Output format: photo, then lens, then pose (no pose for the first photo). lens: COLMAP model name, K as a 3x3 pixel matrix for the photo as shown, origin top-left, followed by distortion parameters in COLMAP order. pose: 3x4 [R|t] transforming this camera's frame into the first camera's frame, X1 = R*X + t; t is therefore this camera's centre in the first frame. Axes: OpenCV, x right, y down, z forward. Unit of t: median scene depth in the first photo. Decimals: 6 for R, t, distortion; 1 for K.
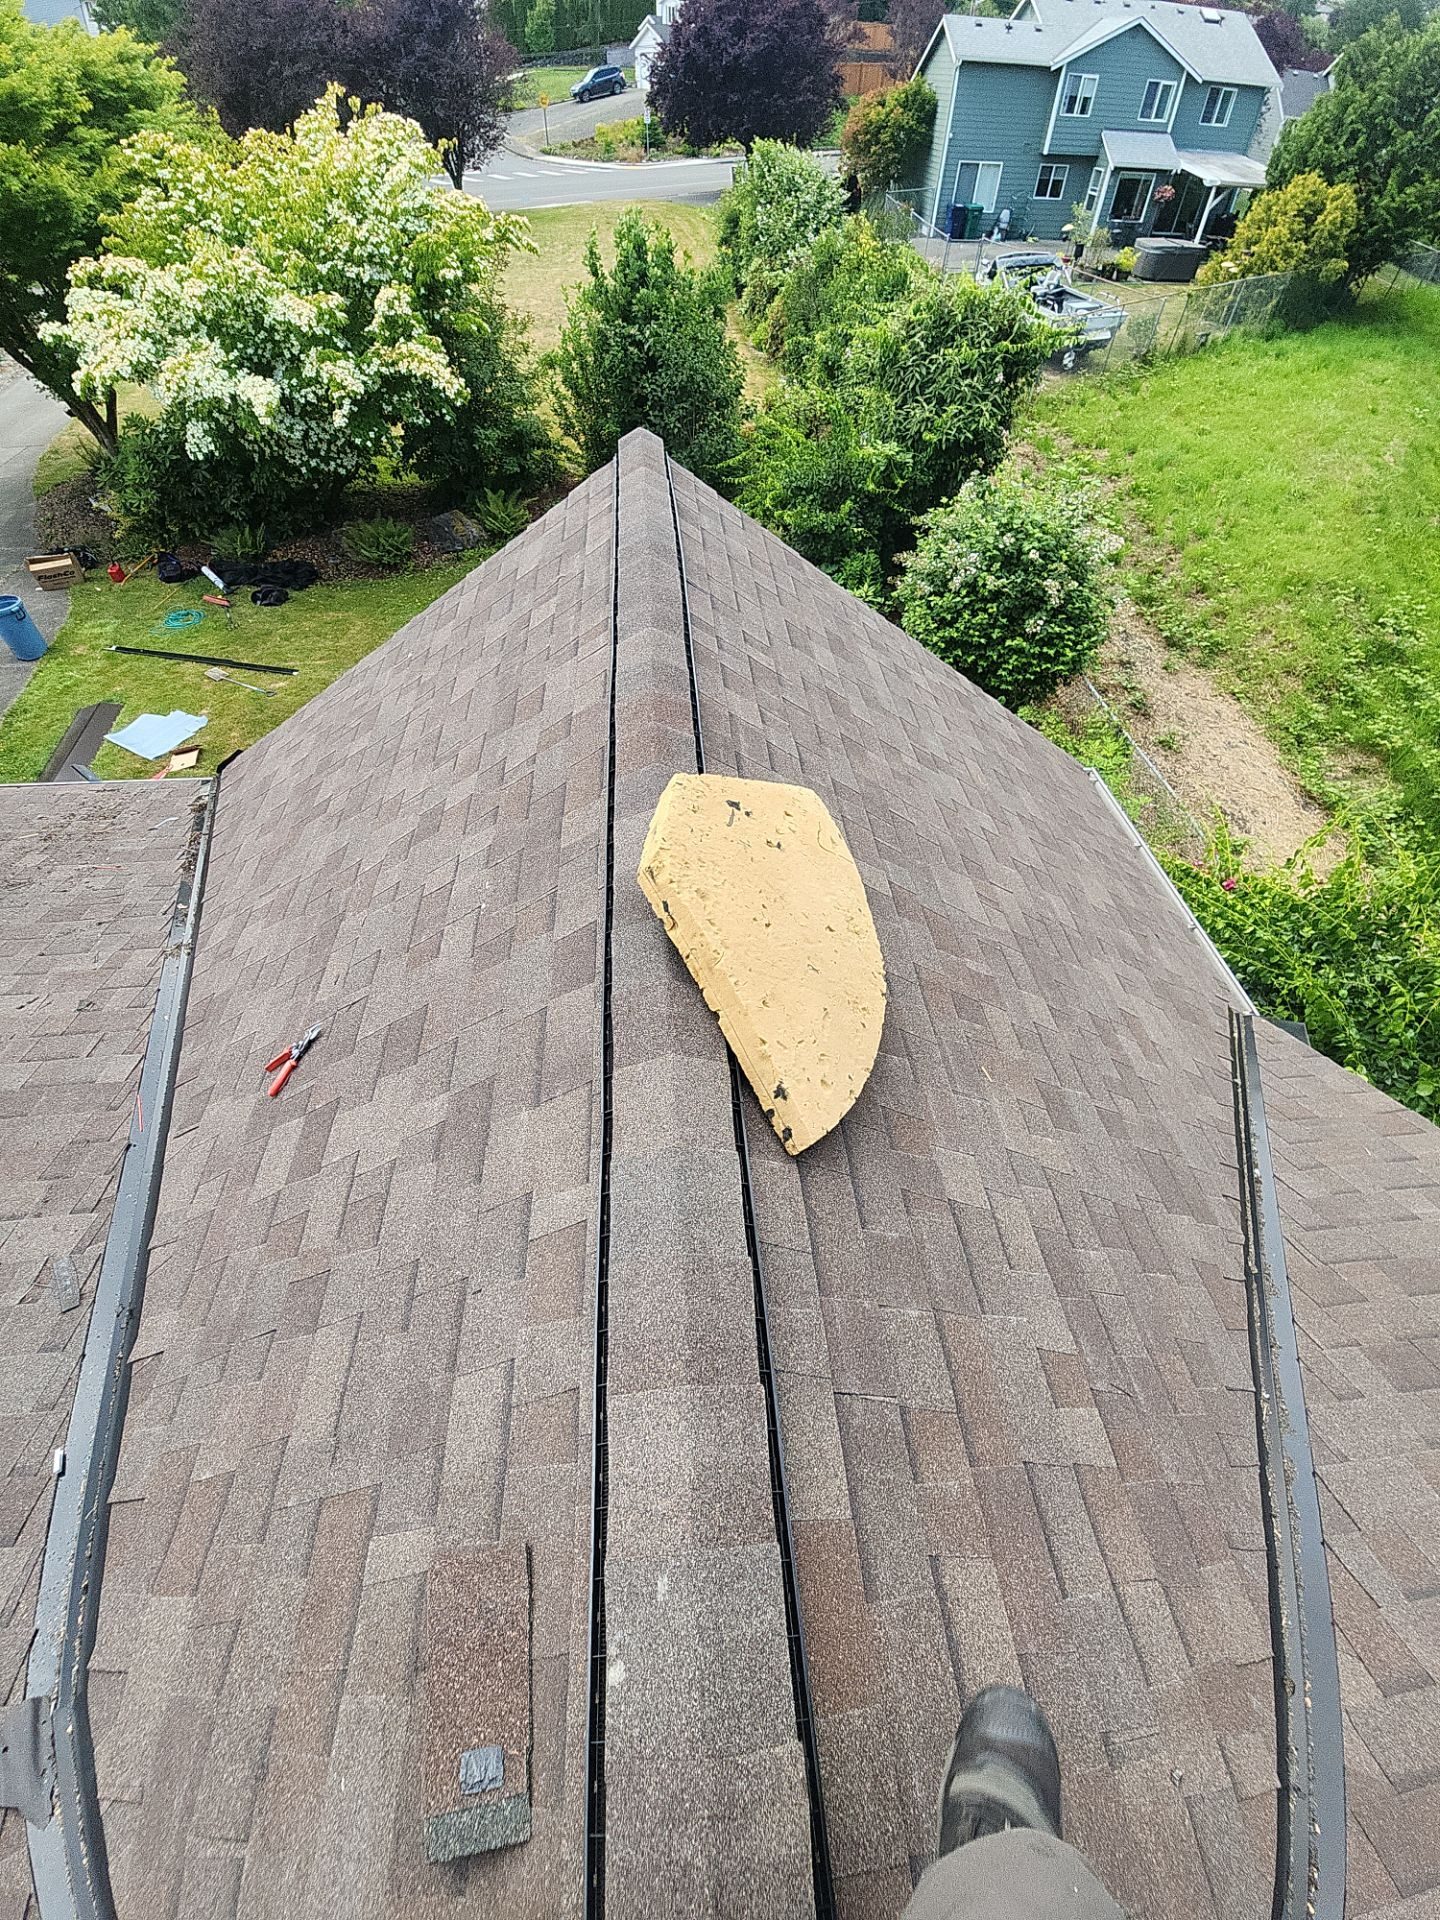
lens RADIAL K [[784.0, 0, 712.3], [0, 784.0, 961.1], [0, 0, 1]] dist [0.011026, -0.012431]
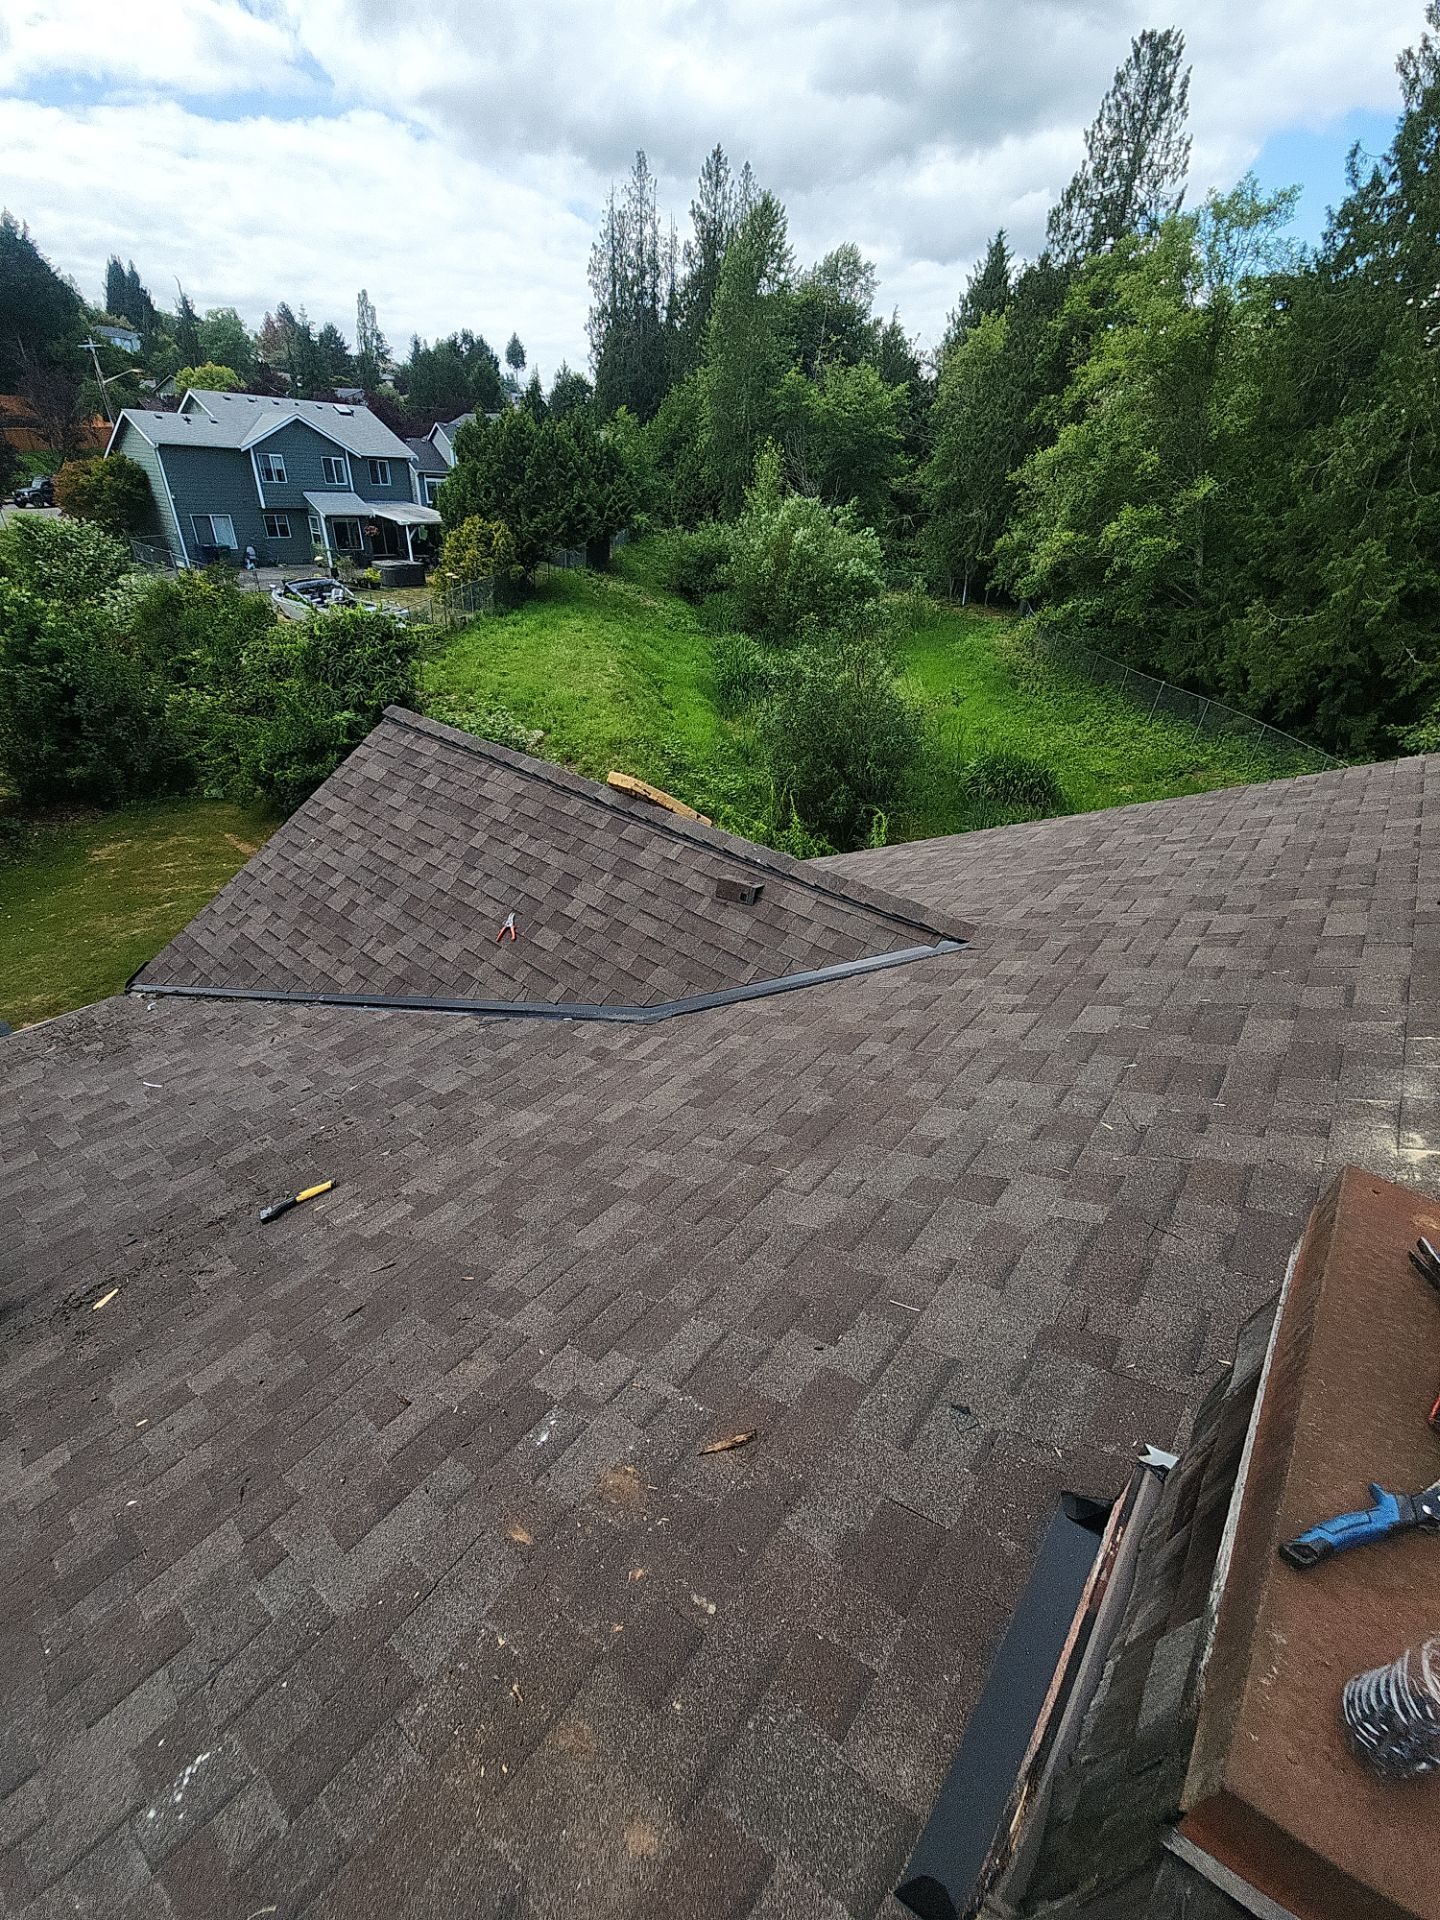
lens RADIAL K [[782.1, 0, 720.0], [0, 782.1, 960.0], [0, 0, 1]] dist [0.010442, -0.010297]
pose [[0.689811, -0.367066, 0.624038, -0.288327], [0.516335, 0.853631, -0.068641, 0.125910], [-0.507502, 0.369562, 0.778373, -0.207108]]
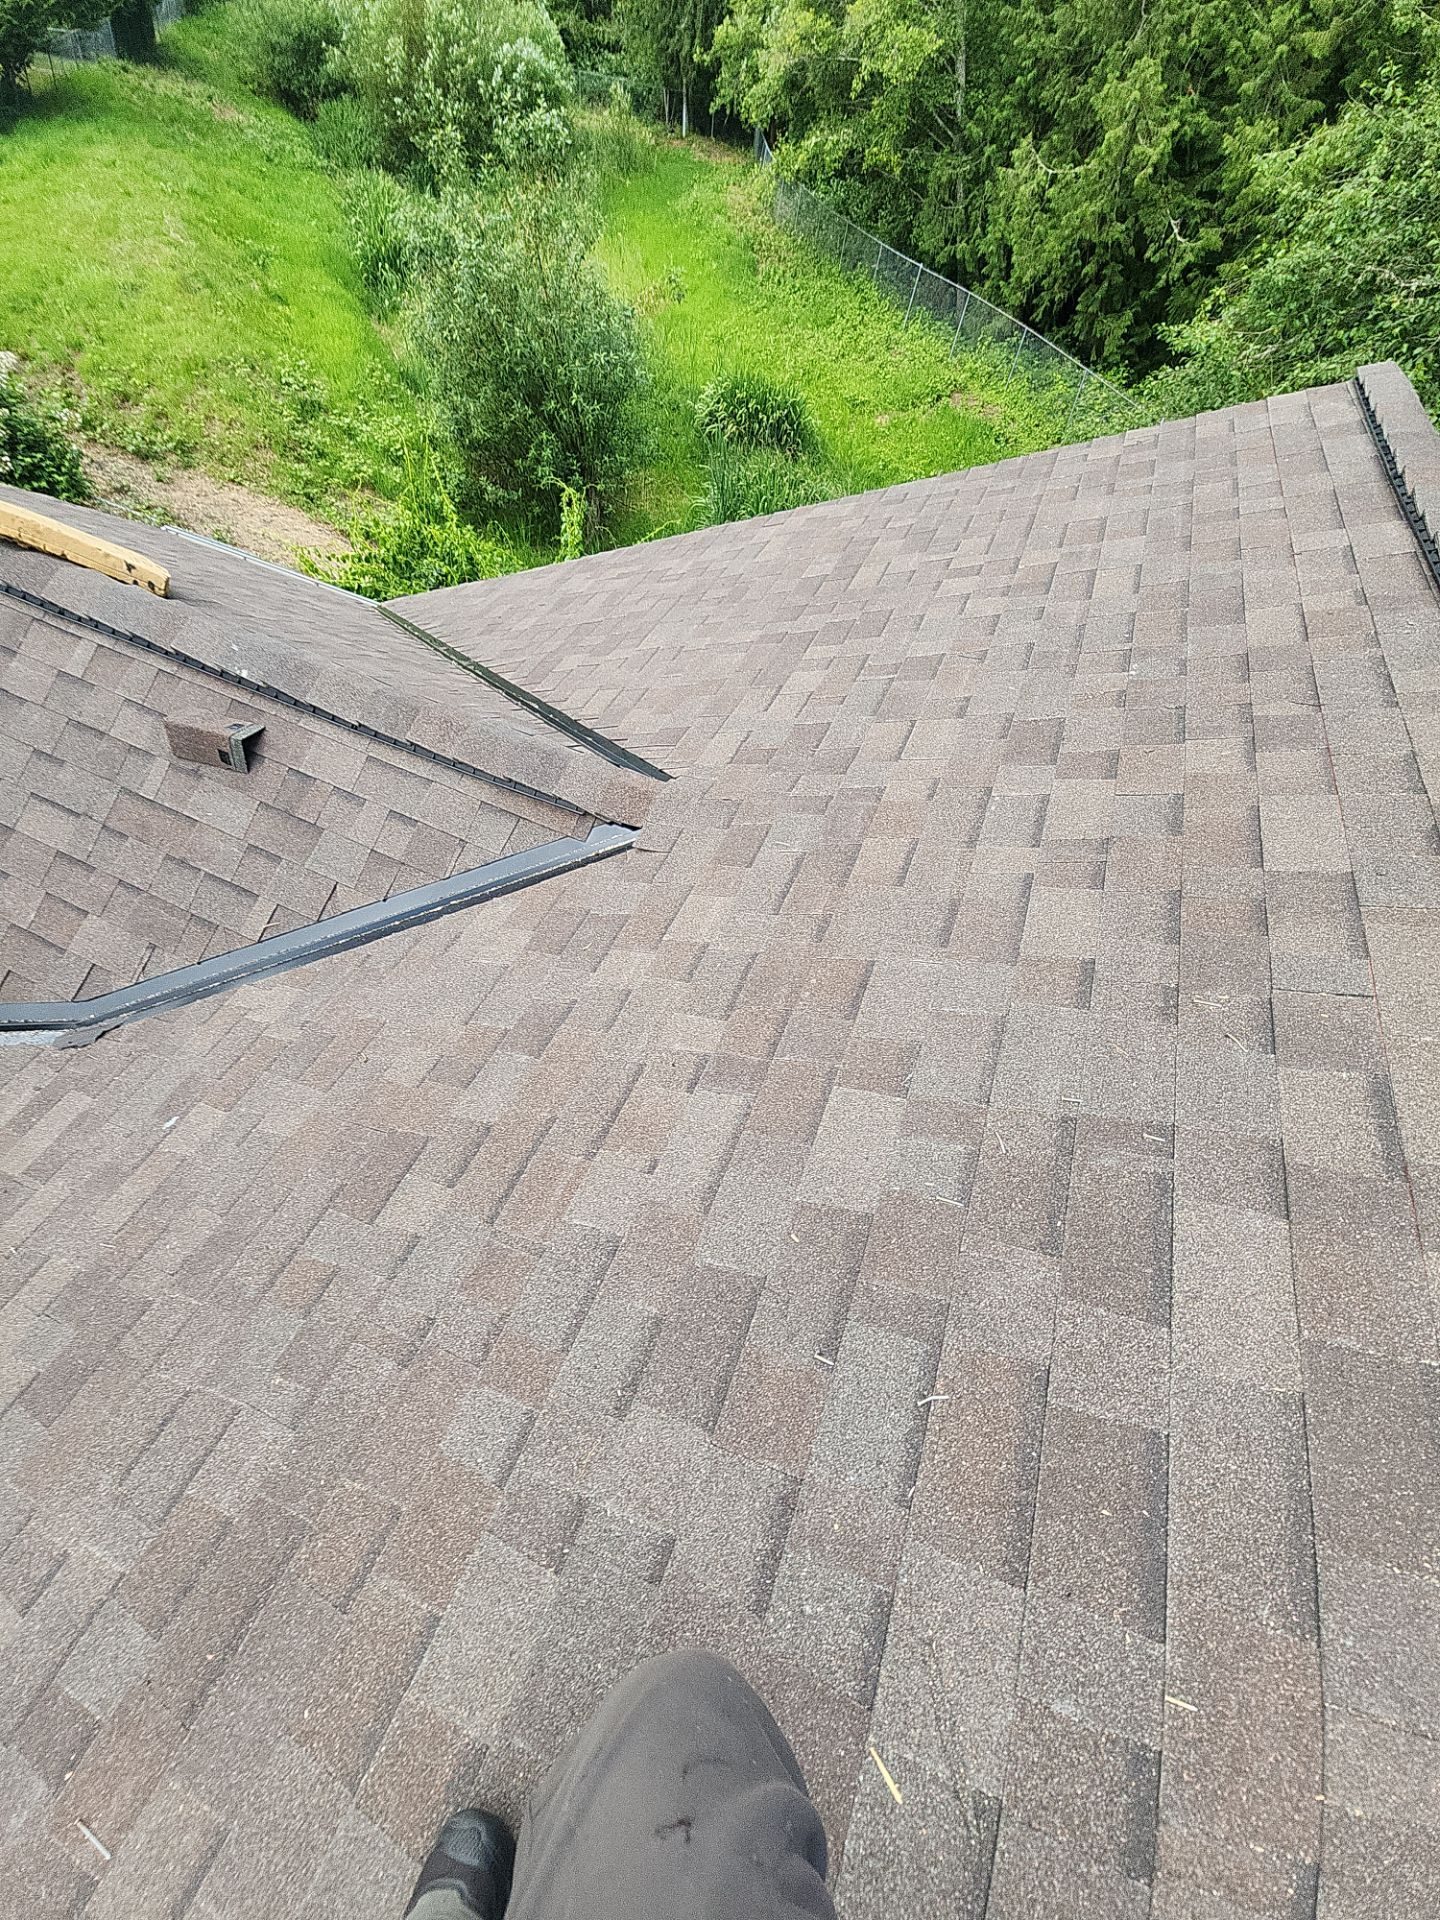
lens RADIAL K [[779.0, 0, 723.4], [0, 779.0, 952.8], [0, 0, 1]] dist [0.018946, -0.009538]
pose [[0.444482, -0.683719, 0.578761, -0.121474], [0.591494, 0.709225, 0.383581, 0.112797], [-0.672734, 0.171839, 0.719653, -0.144093]]
